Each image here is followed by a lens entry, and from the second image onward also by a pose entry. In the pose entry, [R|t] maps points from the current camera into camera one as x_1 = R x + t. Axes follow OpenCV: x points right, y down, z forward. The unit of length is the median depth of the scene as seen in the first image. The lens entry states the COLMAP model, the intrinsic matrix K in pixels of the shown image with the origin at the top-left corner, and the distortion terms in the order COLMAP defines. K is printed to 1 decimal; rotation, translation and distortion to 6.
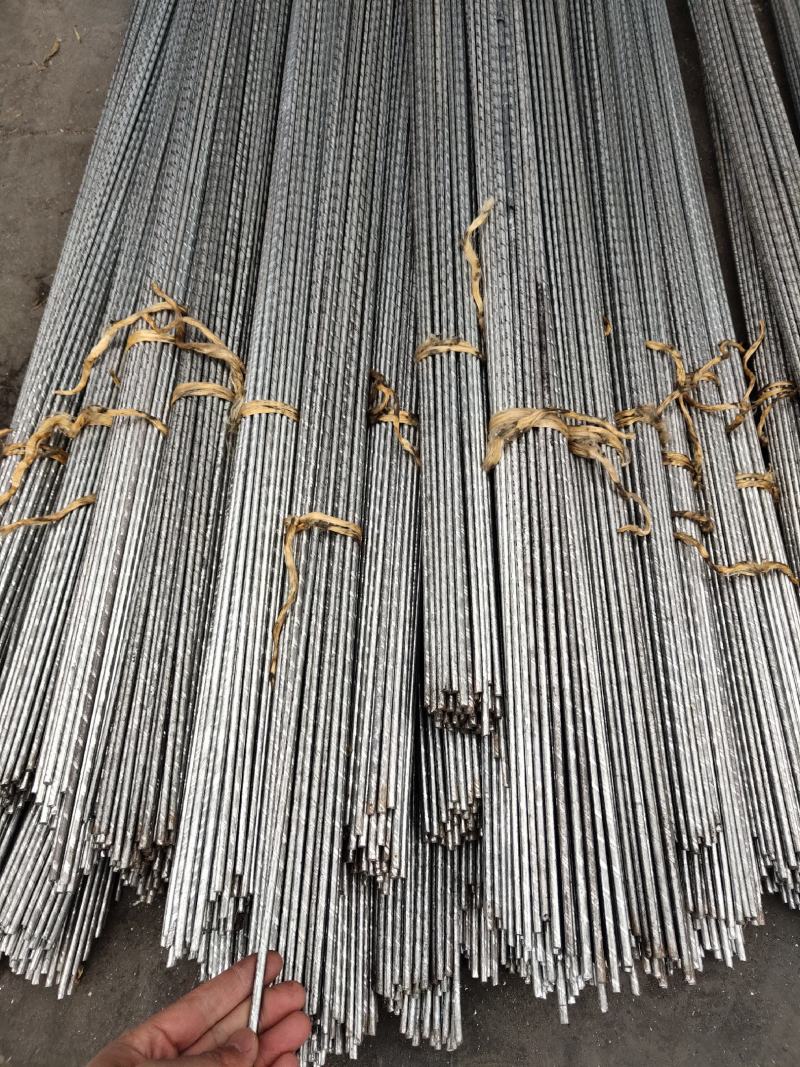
lens RADIAL K [[796.9, 0, 400.0], [0, 796.9, 533.5], [0, 0, 1]] dist [0.002822, -0.006435]
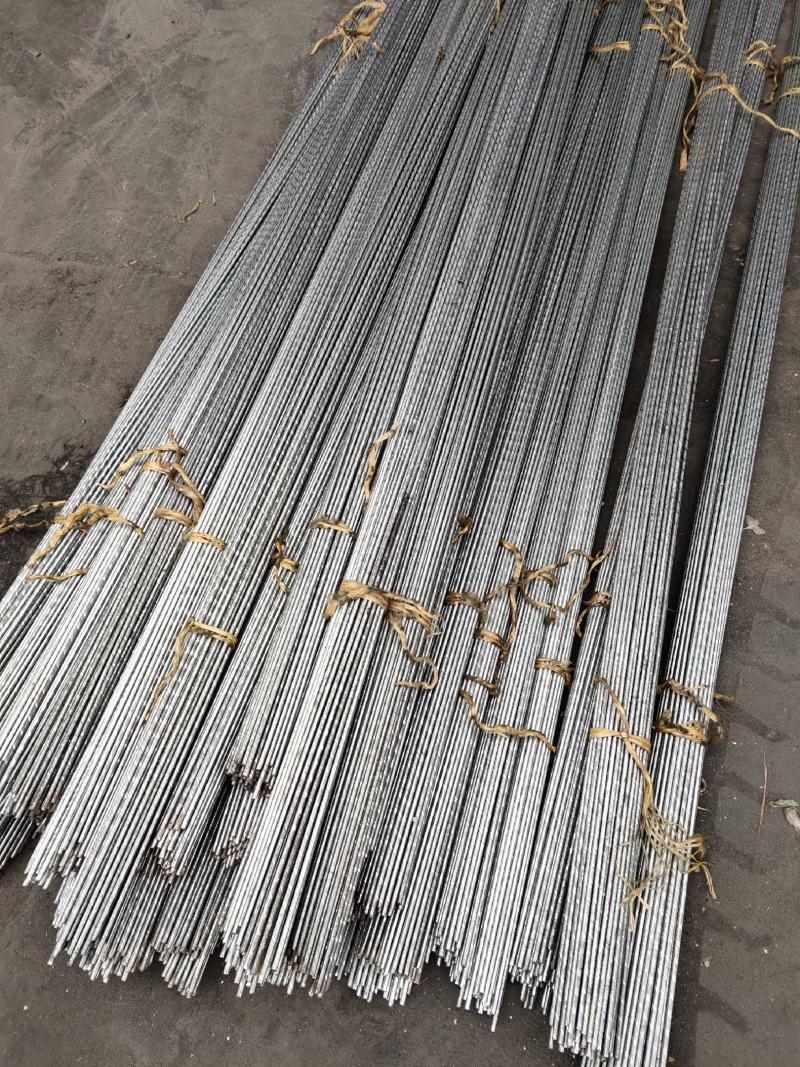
lens RADIAL K [[767.8, 0, 400.0], [0, 767.8, 533.5], [0, 0, 1]] dist [0.002557, -0.024652]
pose [[0.961636, 0.216807, -0.168079, 0.433438], [-0.222910, 0.974671, -0.018106, -0.231864], [0.159896, 0.054878, 0.985607, -0.352083]]
